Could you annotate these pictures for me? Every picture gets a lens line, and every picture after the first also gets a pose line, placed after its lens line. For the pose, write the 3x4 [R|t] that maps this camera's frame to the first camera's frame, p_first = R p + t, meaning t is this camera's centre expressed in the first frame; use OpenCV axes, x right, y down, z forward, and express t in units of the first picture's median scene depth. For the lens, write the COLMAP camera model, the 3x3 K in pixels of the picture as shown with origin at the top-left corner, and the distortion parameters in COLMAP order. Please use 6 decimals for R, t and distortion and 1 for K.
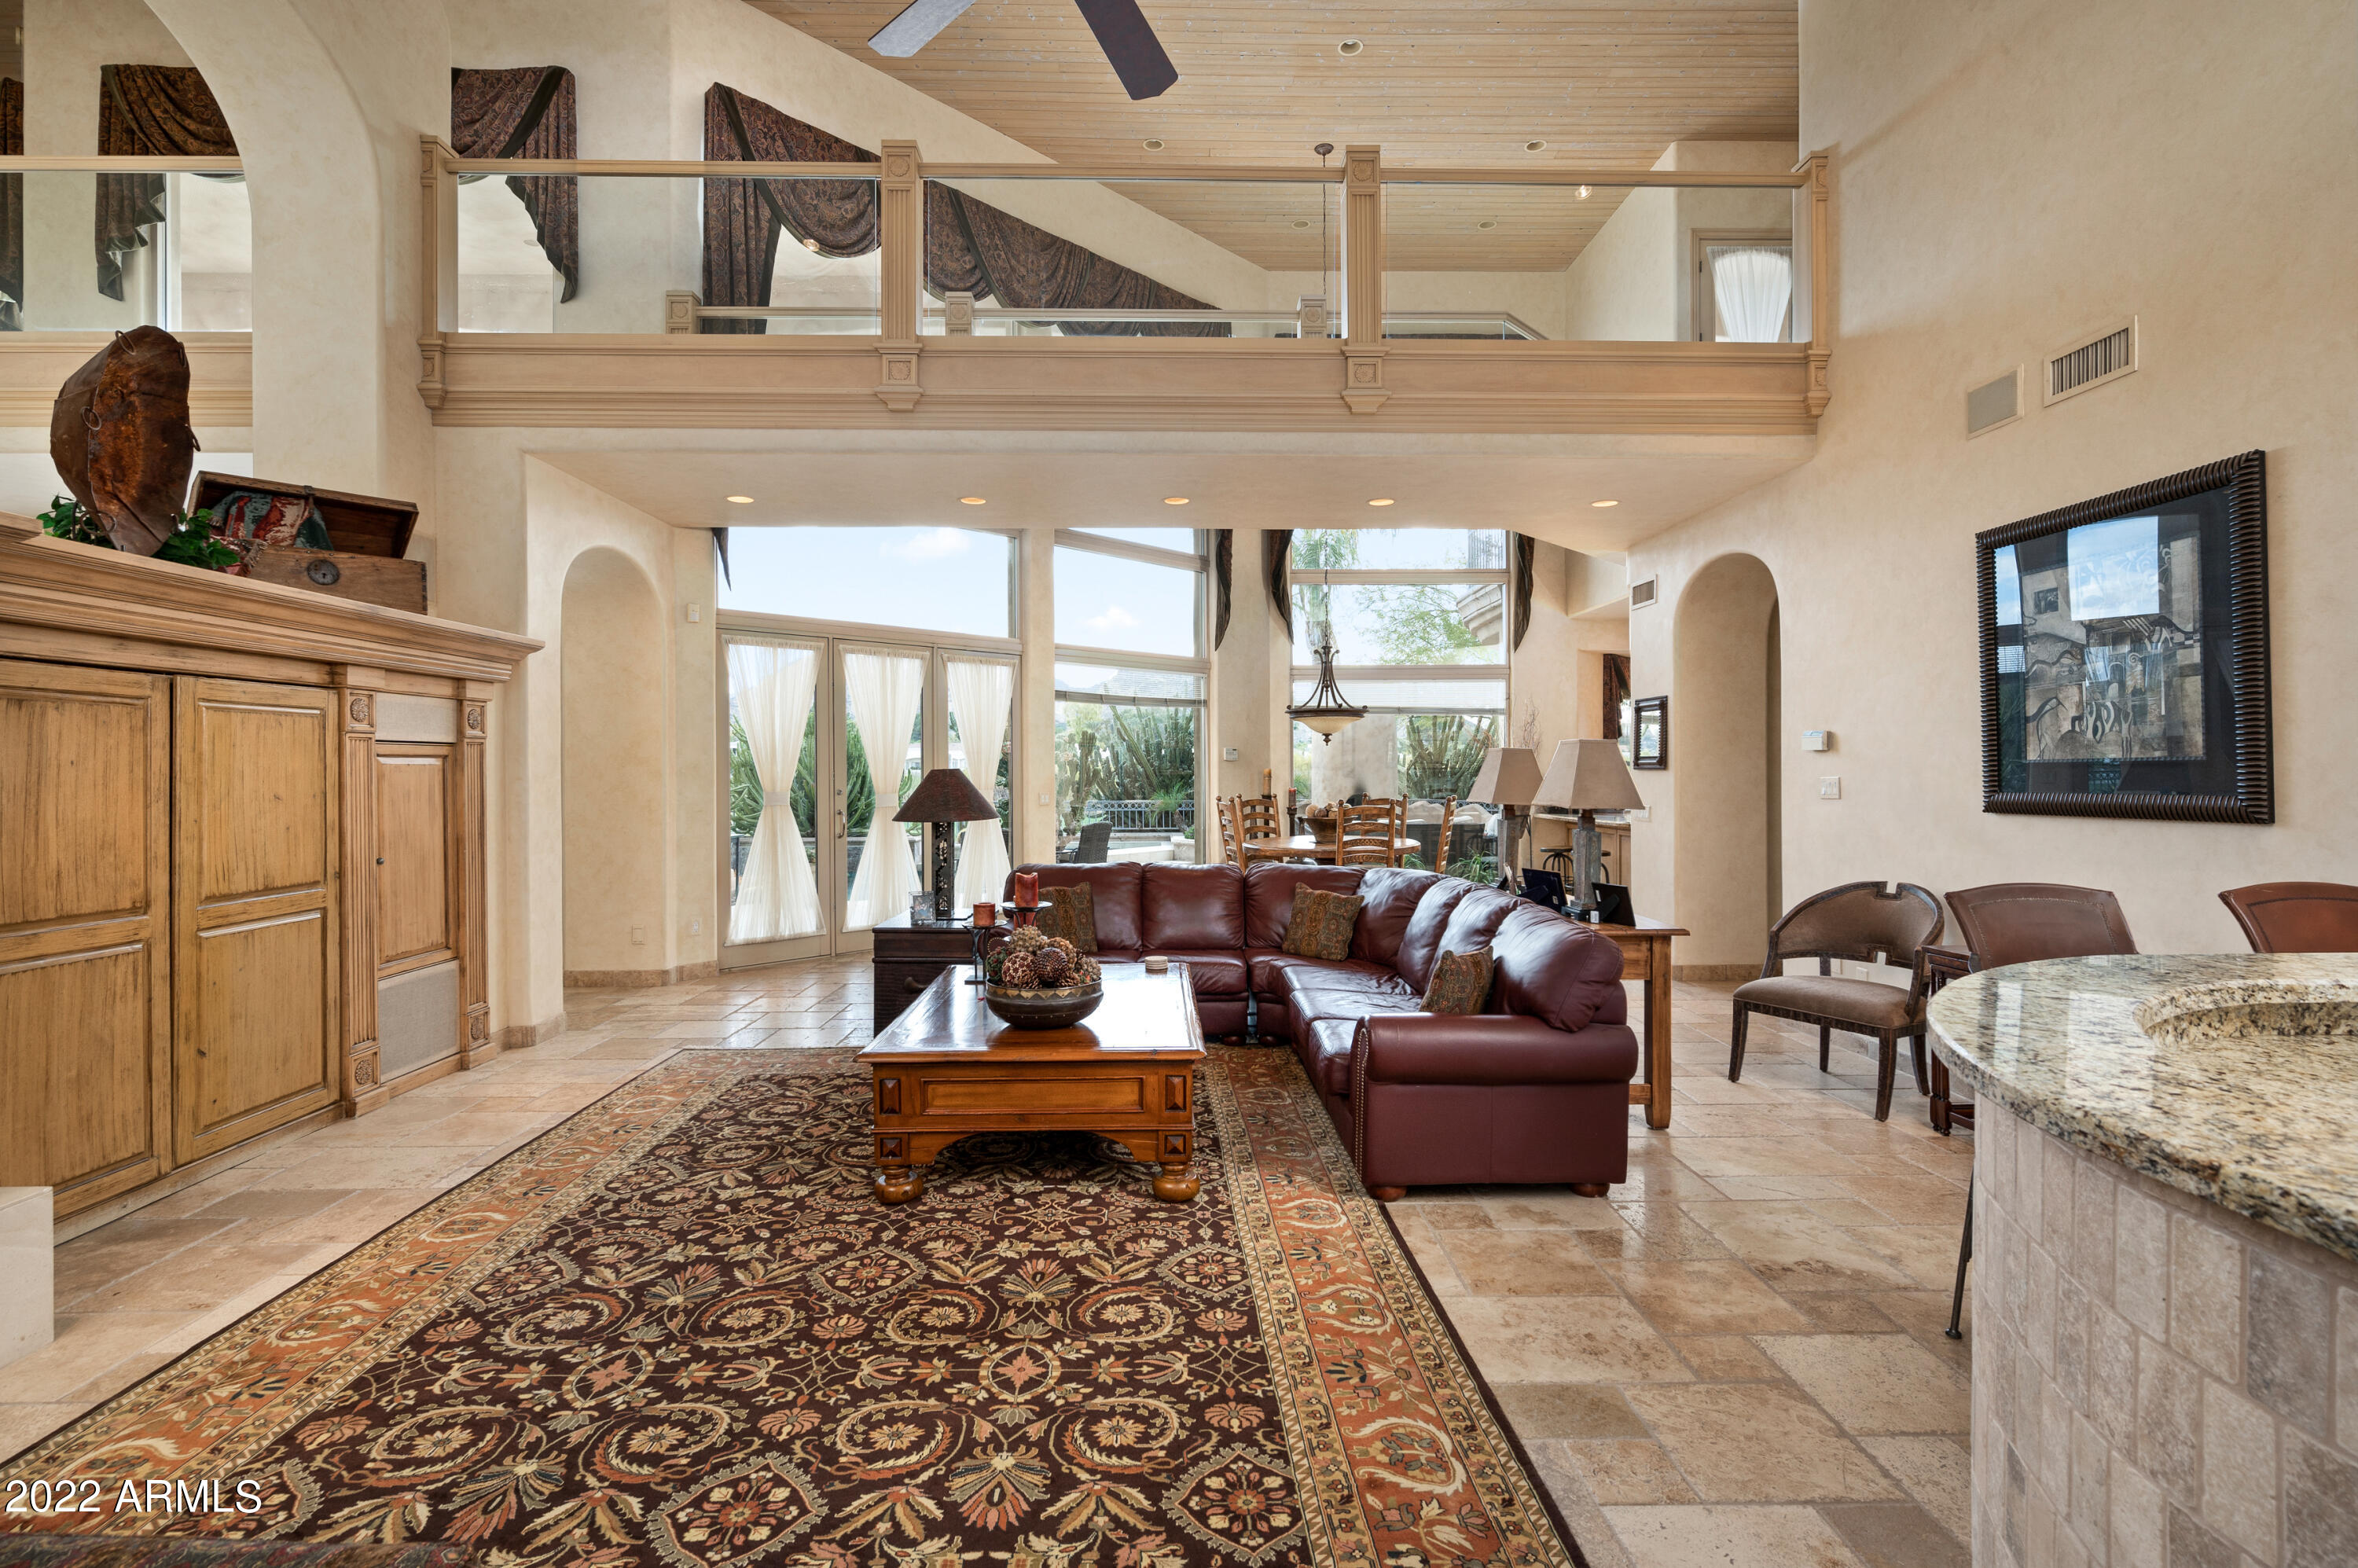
lens RADIAL K [[1072.6, 0, 1174.8], [0, 1072.6, 772.1], [0, 0, 1]] dist [0.000322, 0.000045]
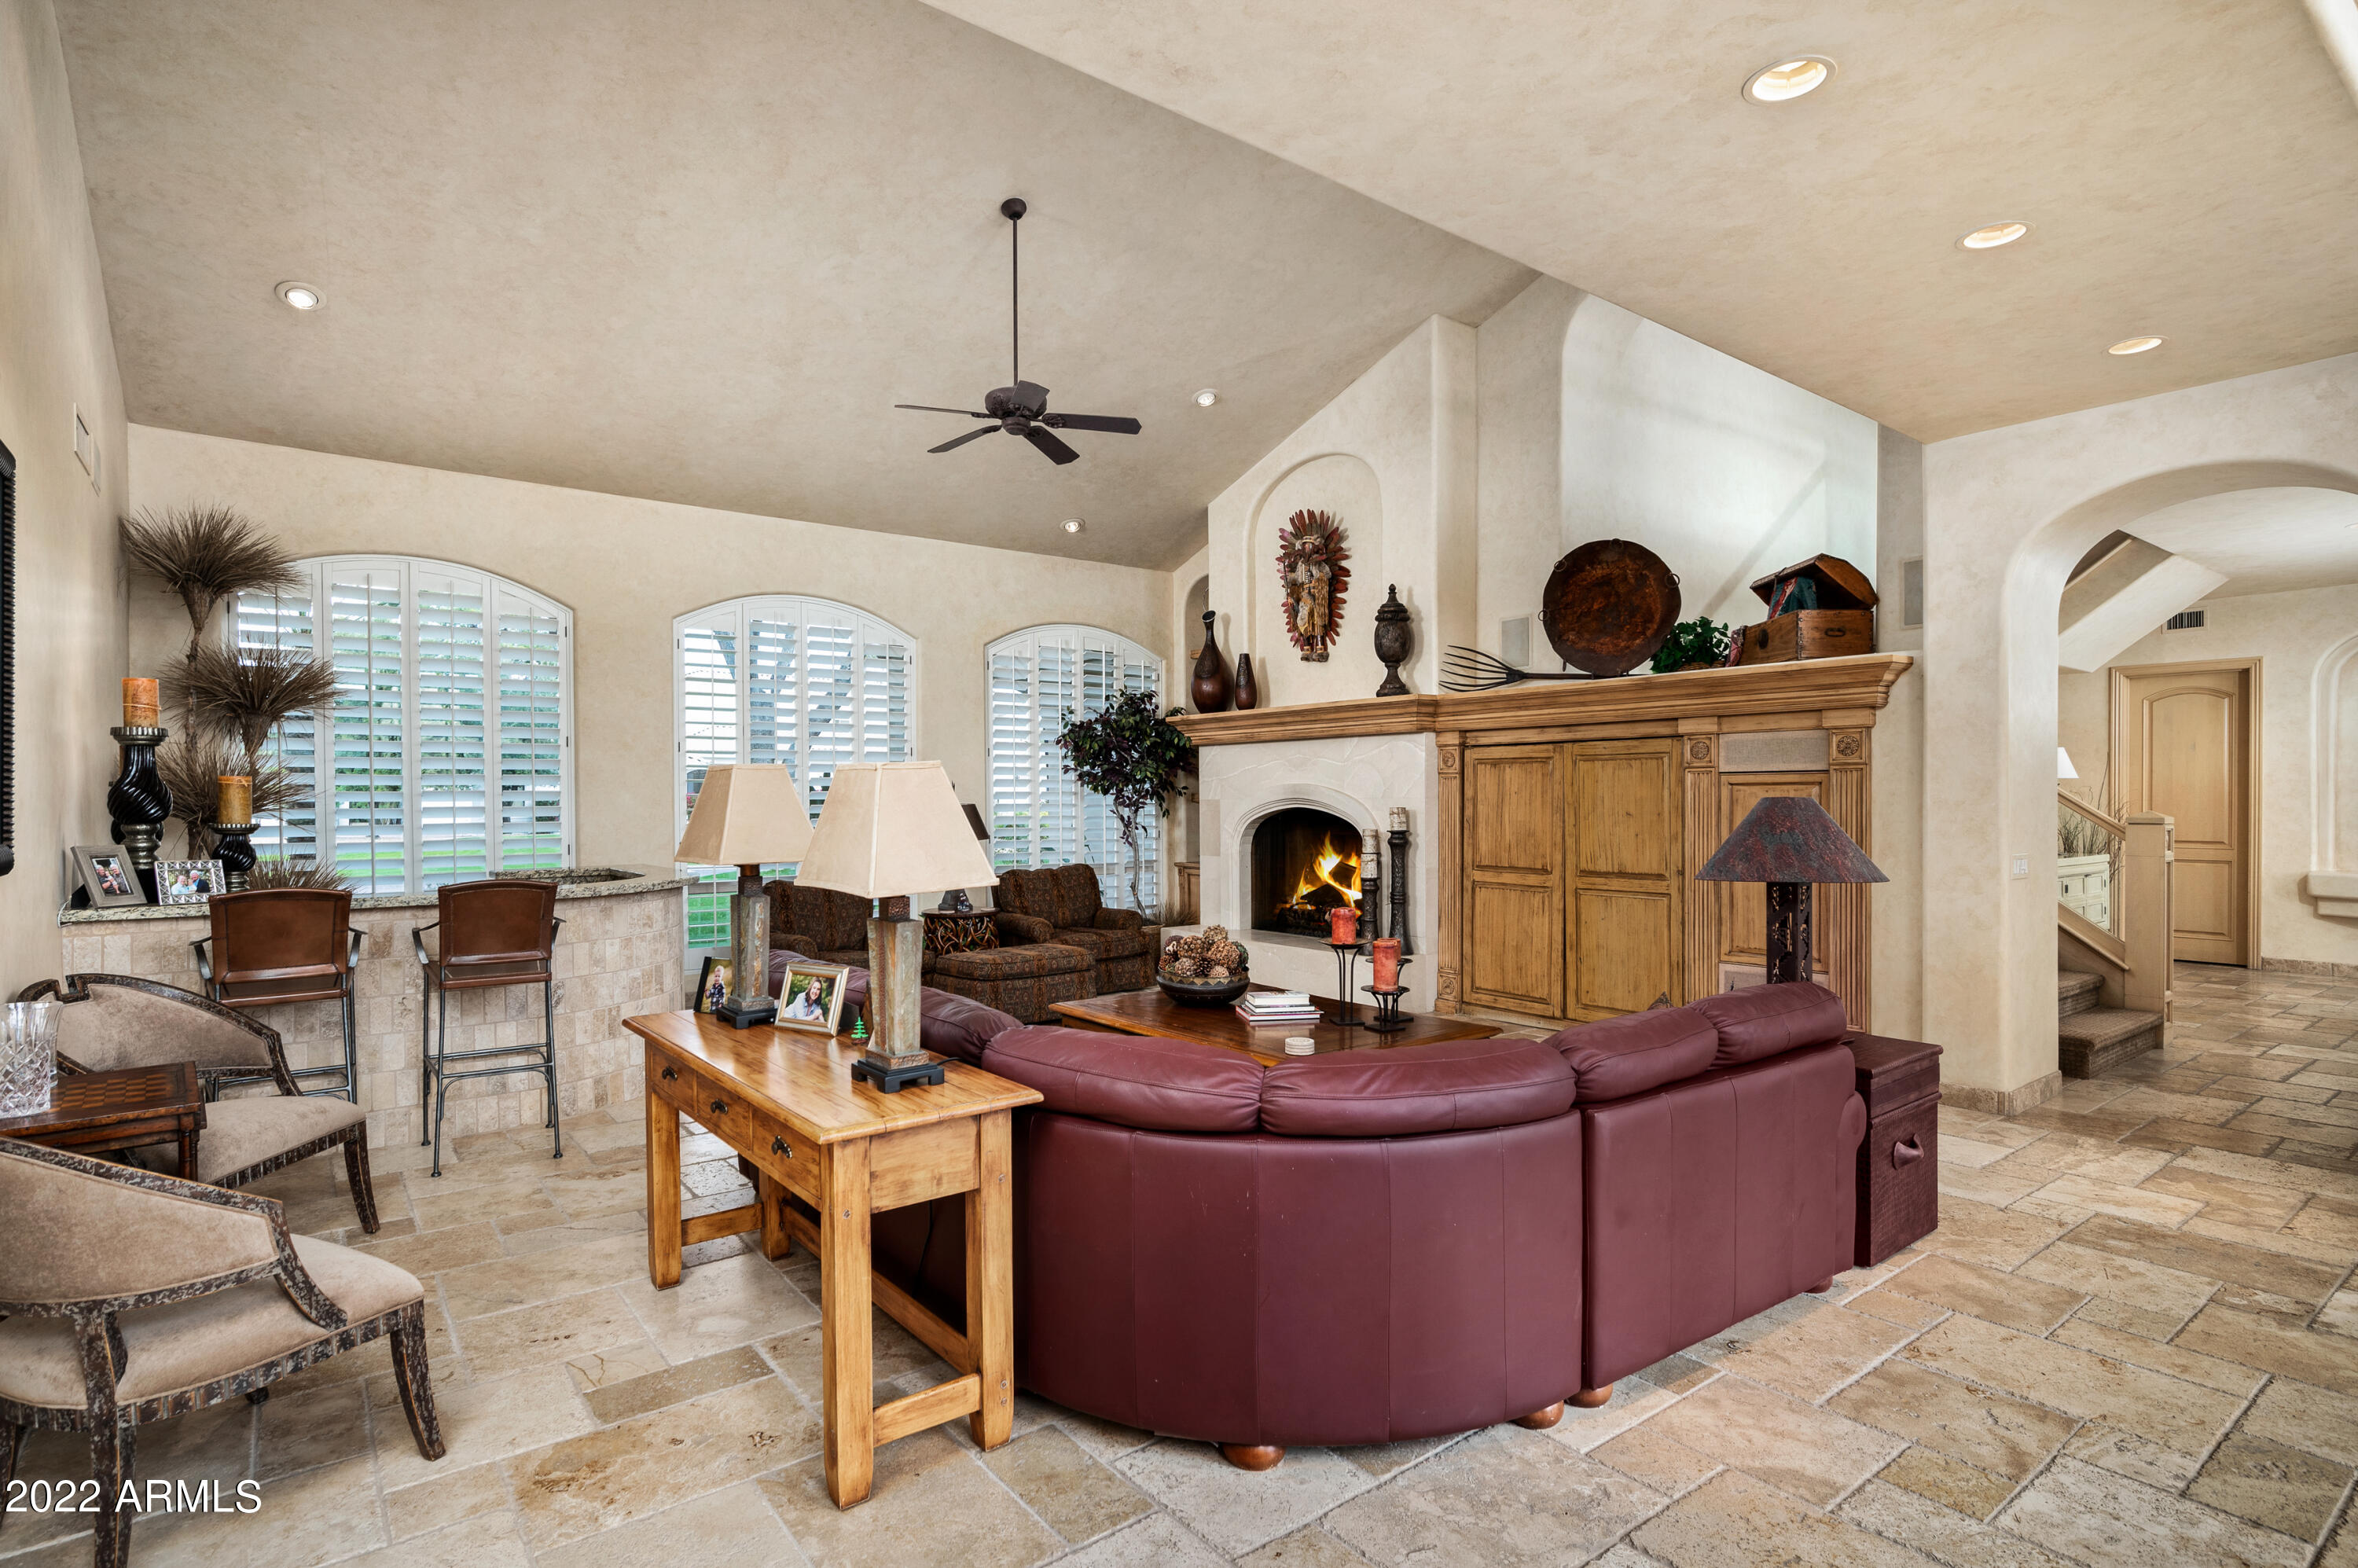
lens RADIAL K [[1194.9, 0, 1178.4], [0, 1194.9, 805.8], [0, 0, 1]] dist [0.010418, -0.000053]
pose [[-0.806546, 0.011585, -0.591058, 0.764366], [0.005049, 0.999906, 0.012709, -0.014838], [0.591149, 0.007266, -0.806529, 2.218574]]
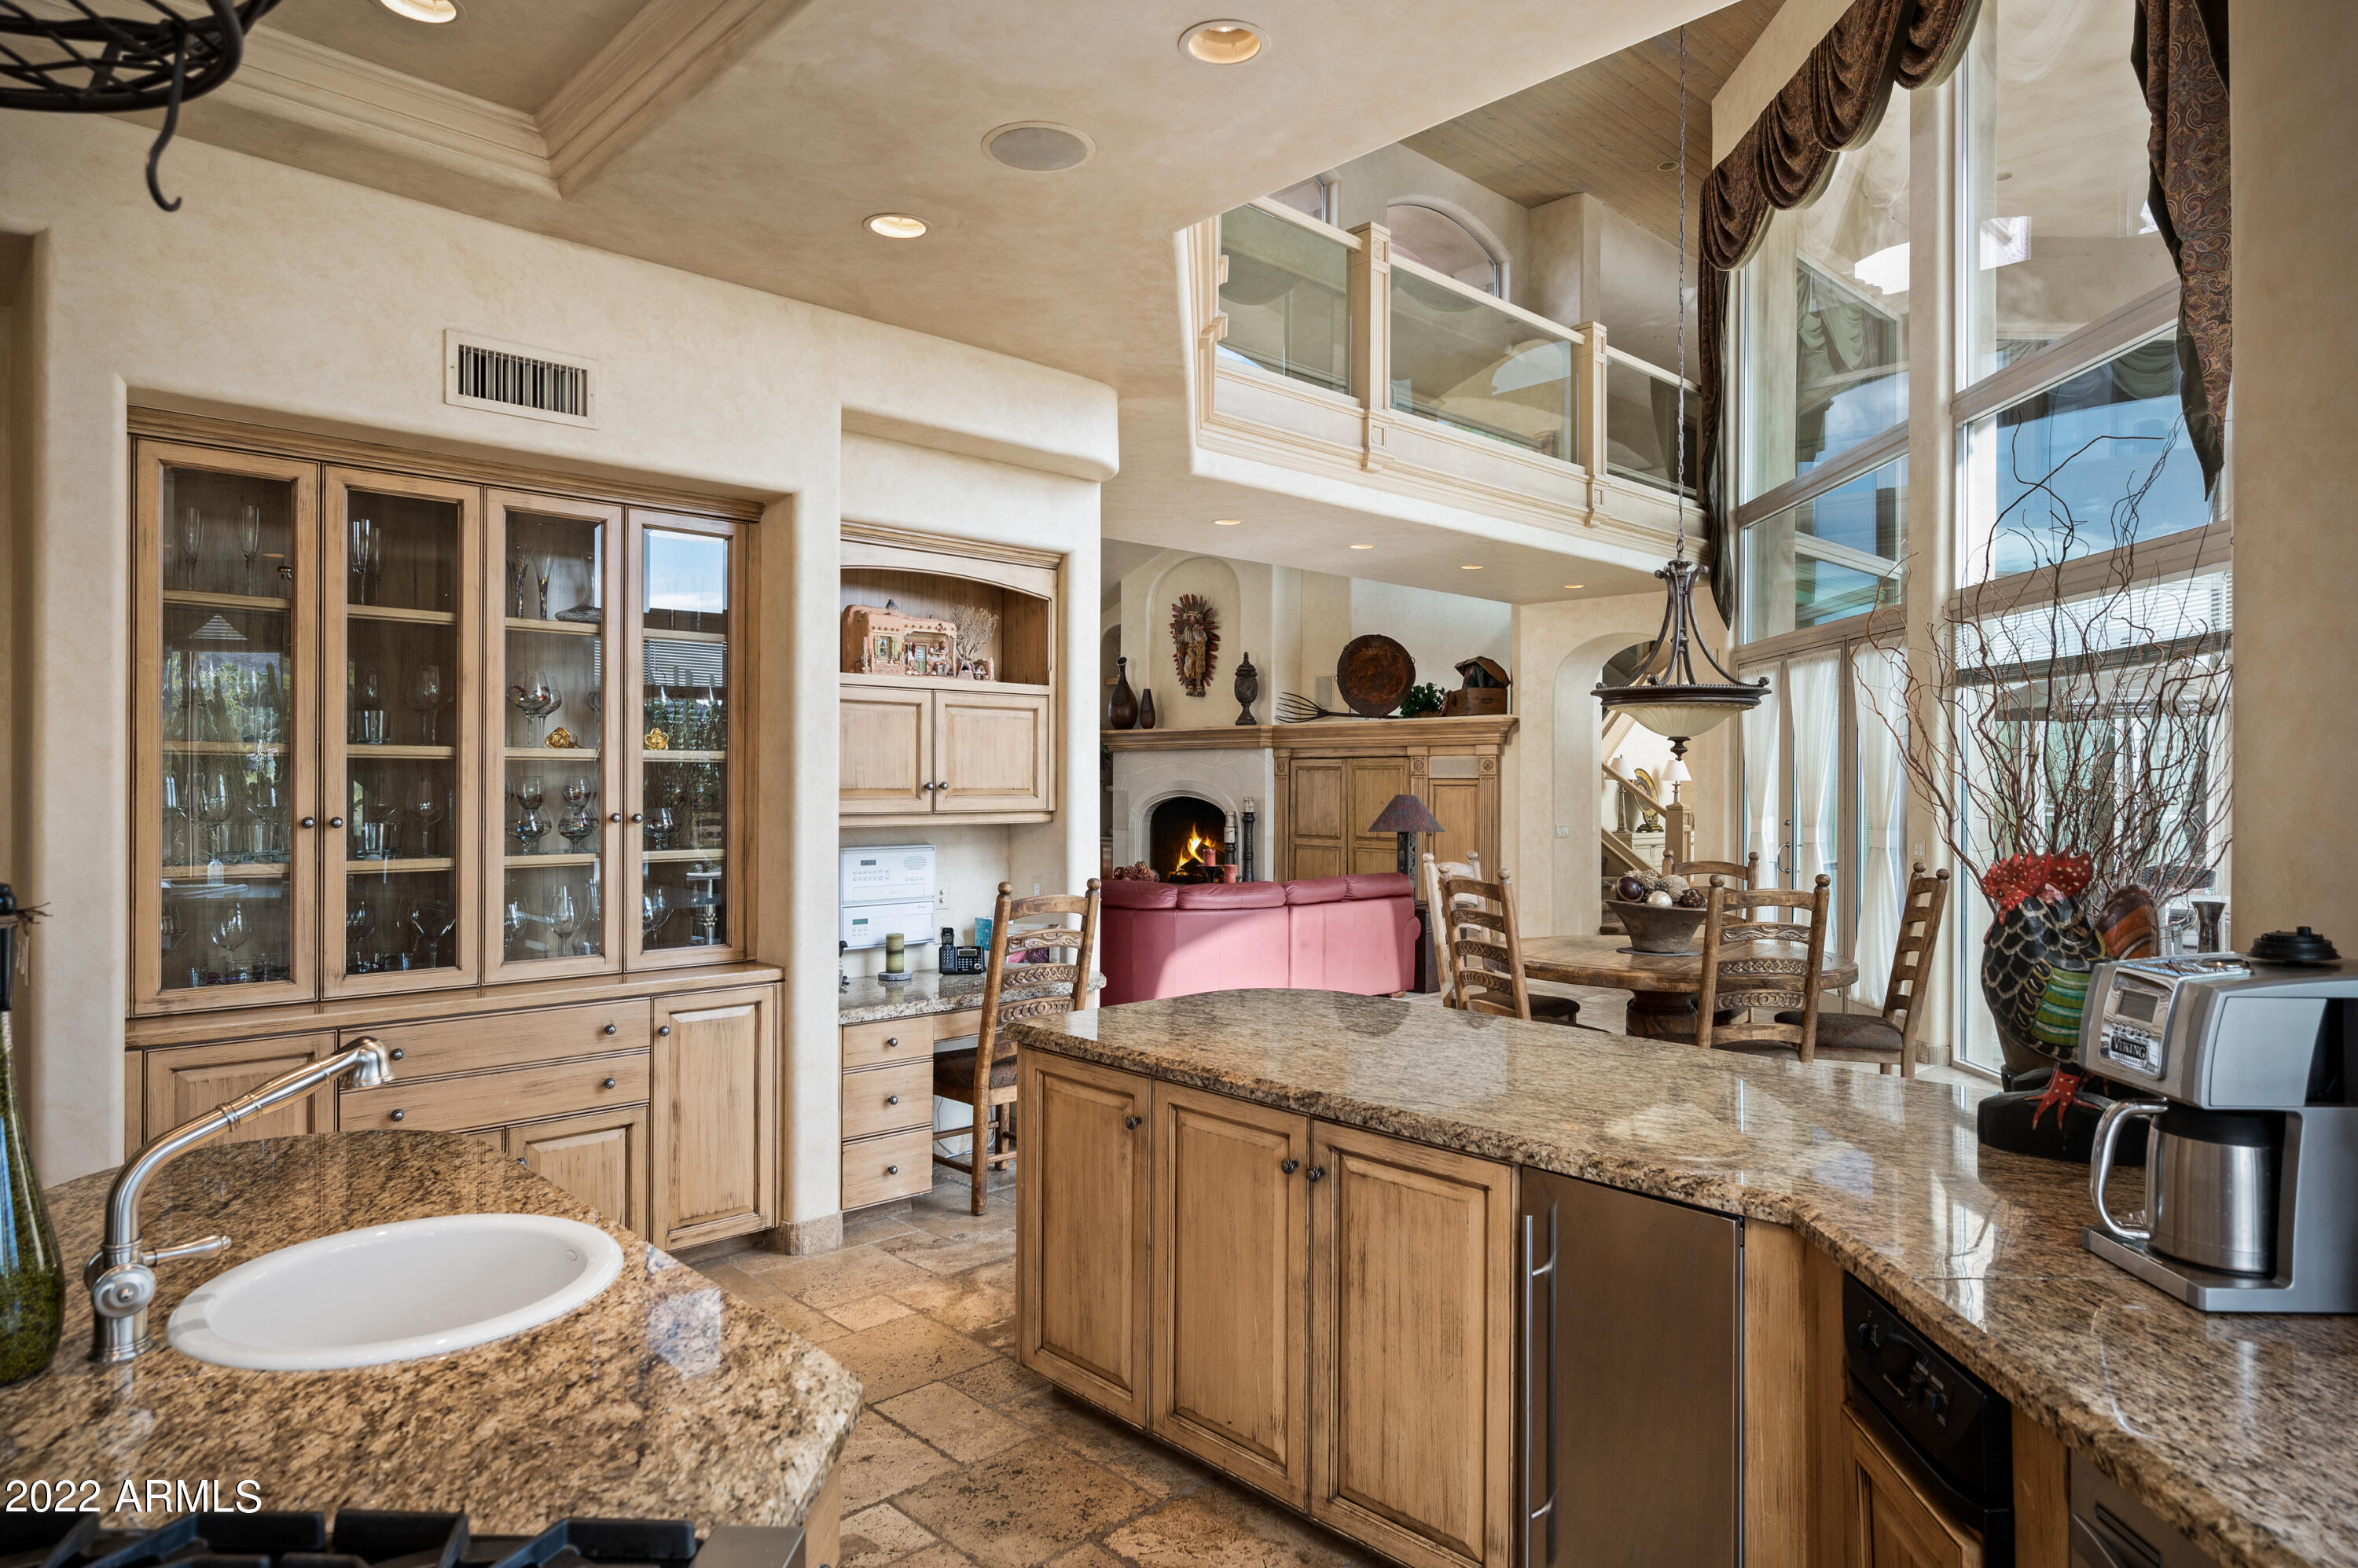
lens RADIAL K [[1360.3, 0, 1180.8], [0, 1360.3, 776.5], [0, 0, 1]] dist [0.000079, 0.000008]
pose [[-0.741067, 0.000542, -0.671431, 1.873939], [-0.002373, 0.999991, 0.003427, -0.053364], [0.671427, 0.004132, -0.741059, 3.415131]]
